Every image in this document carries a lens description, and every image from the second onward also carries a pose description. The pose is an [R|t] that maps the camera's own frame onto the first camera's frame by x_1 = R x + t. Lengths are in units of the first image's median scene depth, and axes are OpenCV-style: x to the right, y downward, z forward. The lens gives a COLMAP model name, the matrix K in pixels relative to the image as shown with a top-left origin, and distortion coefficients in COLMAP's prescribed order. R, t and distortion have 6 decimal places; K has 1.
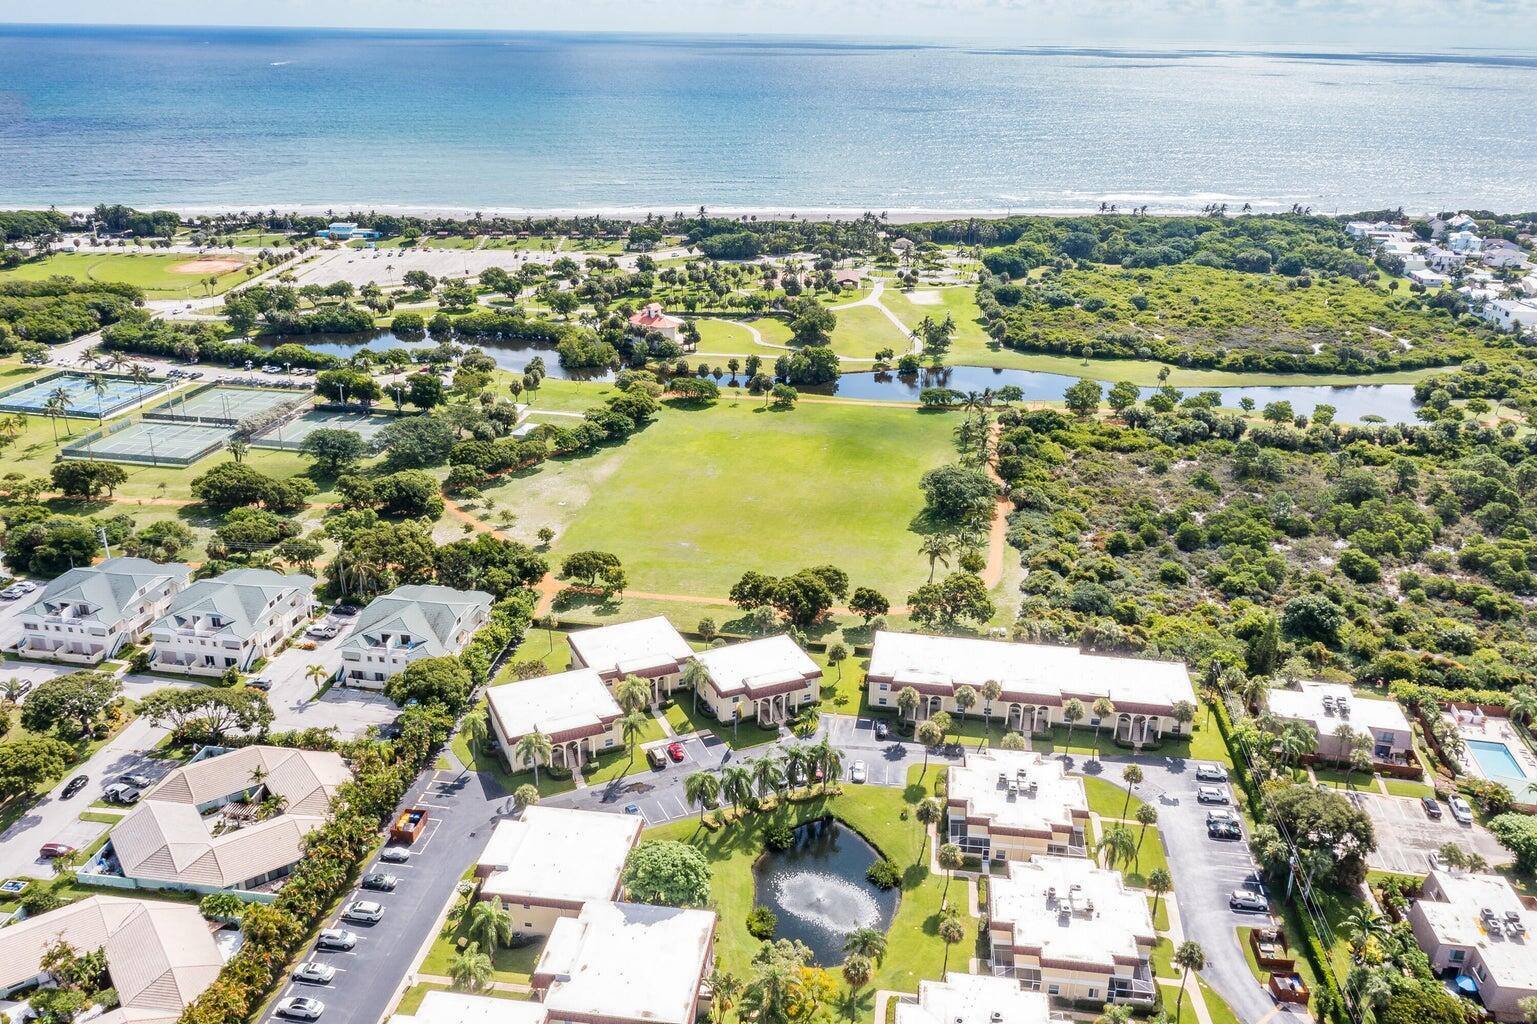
lens RADIAL K [[1208.0, 0, 767.0], [0, 1208.0, 504.5], [0, 0, 1]] dist [-0.002584, 0.005596]
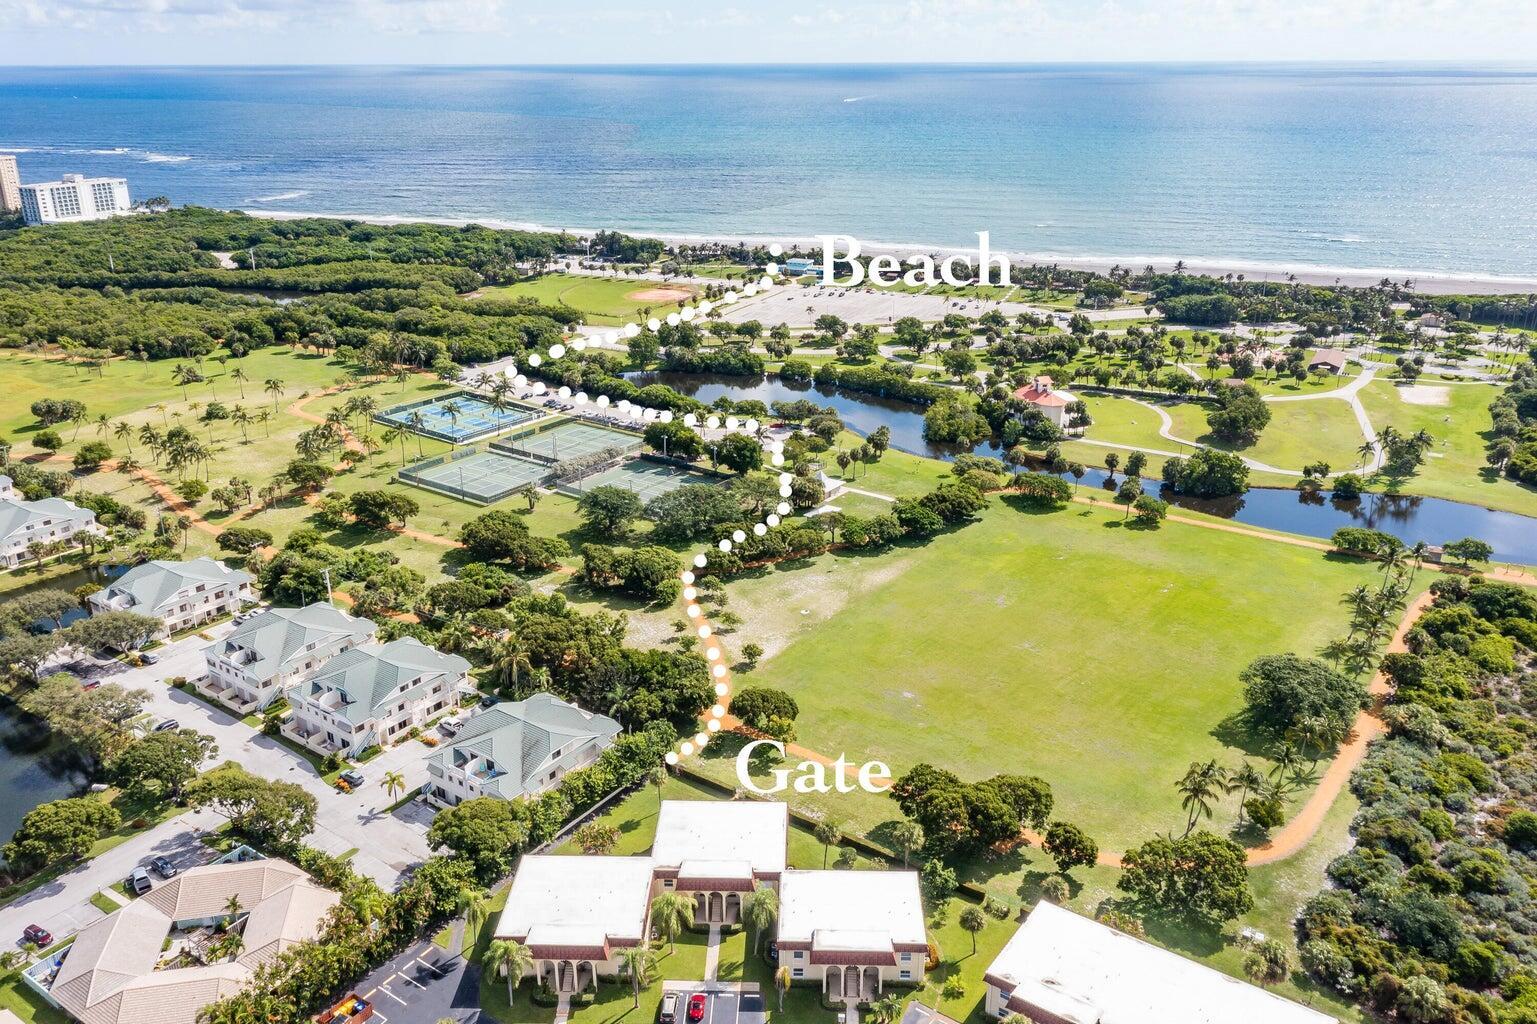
lens RADIAL K [[1208.0, 0, 766.3], [0, 1208.0, 498.4], [0, 0, 1]] dist [-0.002584, 0.005596]
pose [[0.895600, 0.135668, -0.423669, 0.111626], [-0.147675, 0.989026, 0.004534, -0.056475], [0.419635, 0.058504, 0.905806, 0.141809]]
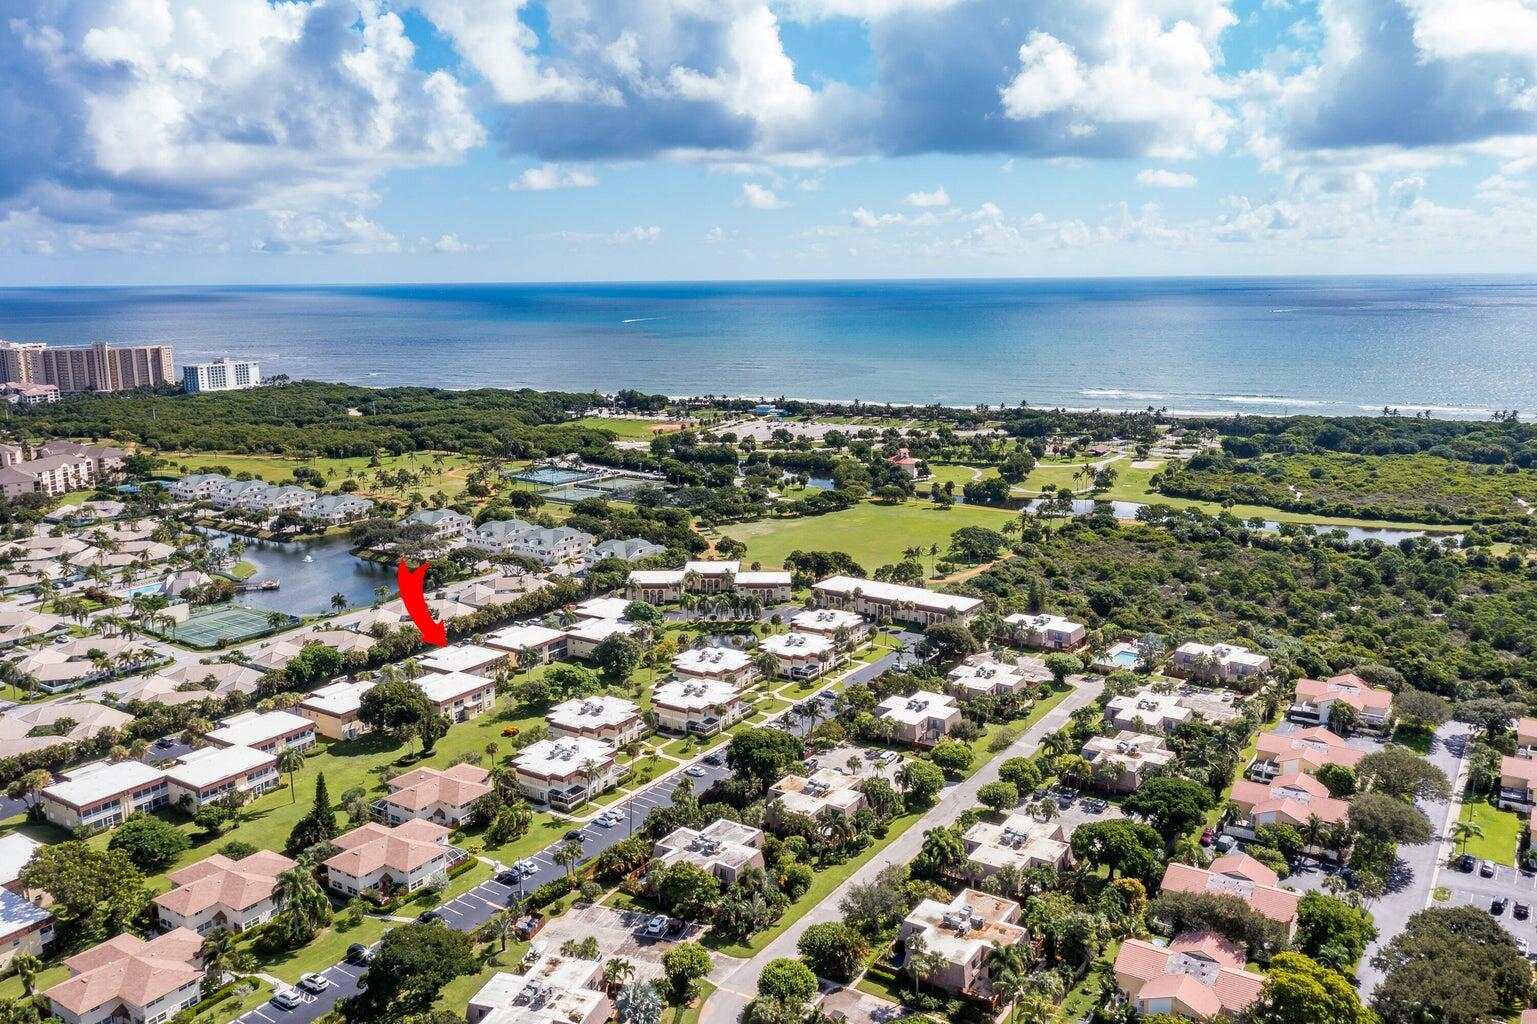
lens RADIAL K [[1208.0, 0, 764.7], [0, 1208.0, 524.9], [0, 0, 1]] dist [-0.002584, 0.005596]
pose [[0.900164, 0.066725, -0.430409, 0.400857], [-0.140059, 0.980054, -0.140986, 0.156985], [0.412417, 0.187194, 0.891555, -0.355541]]
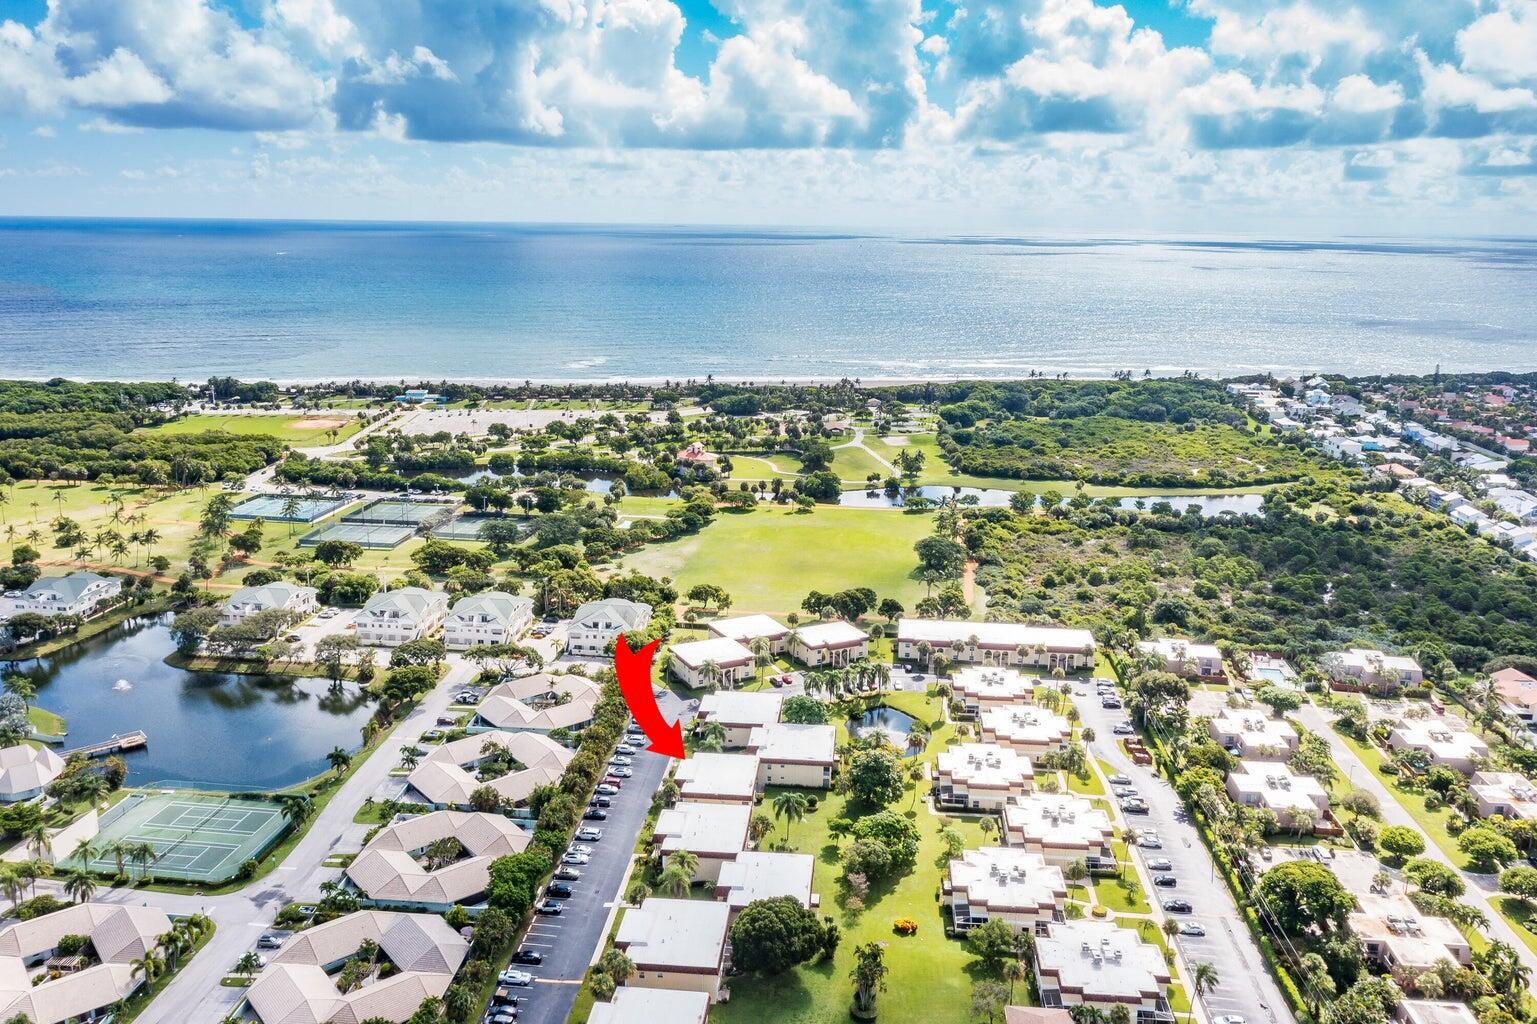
lens RADIAL K [[1208.0, 0, 765.8], [0, 1208.0, 503.8], [0, 0, 1]] dist [-0.002584, 0.005596]
pose [[0.998996, -0.011810, 0.043226, -0.079424], [0.017894, 0.989534, -0.143186, 0.093274], [-0.041082, 0.143816, 0.988751, -0.308263]]
